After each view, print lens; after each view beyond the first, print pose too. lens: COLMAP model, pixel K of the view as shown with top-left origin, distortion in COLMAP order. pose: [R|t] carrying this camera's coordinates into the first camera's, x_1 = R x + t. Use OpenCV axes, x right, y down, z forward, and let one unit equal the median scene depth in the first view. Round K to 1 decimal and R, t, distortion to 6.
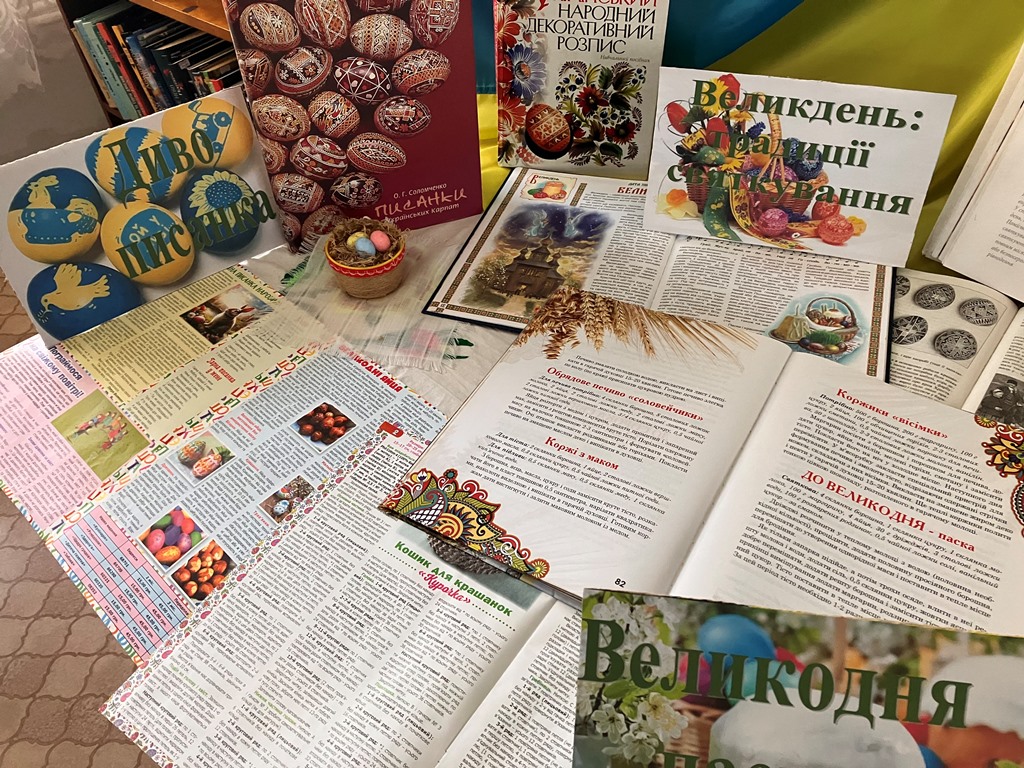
lens RADIAL K [[838.1, 0, 502.3], [0, 838.1, 369.6], [0, 0, 1]] dist [0.023943, -0.018887]
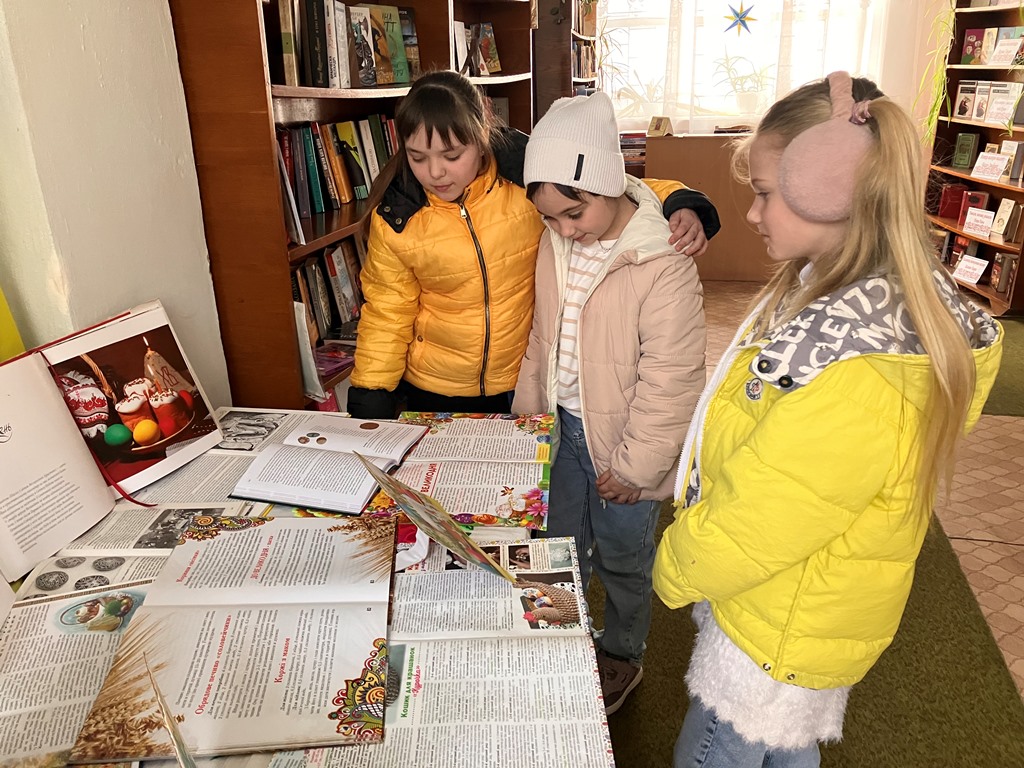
lens RADIAL K [[833.2, 0, 510.8], [0, 833.2, 370.4], [0, 0, 1]] dist [0.001605, 0.004997]
pose [[-0.603517, -0.195668, 0.772969, -0.940446], [0.599855, 0.527246, 0.601819, -0.641938], [-0.525302, 0.826877, -0.200829, 0.585153]]
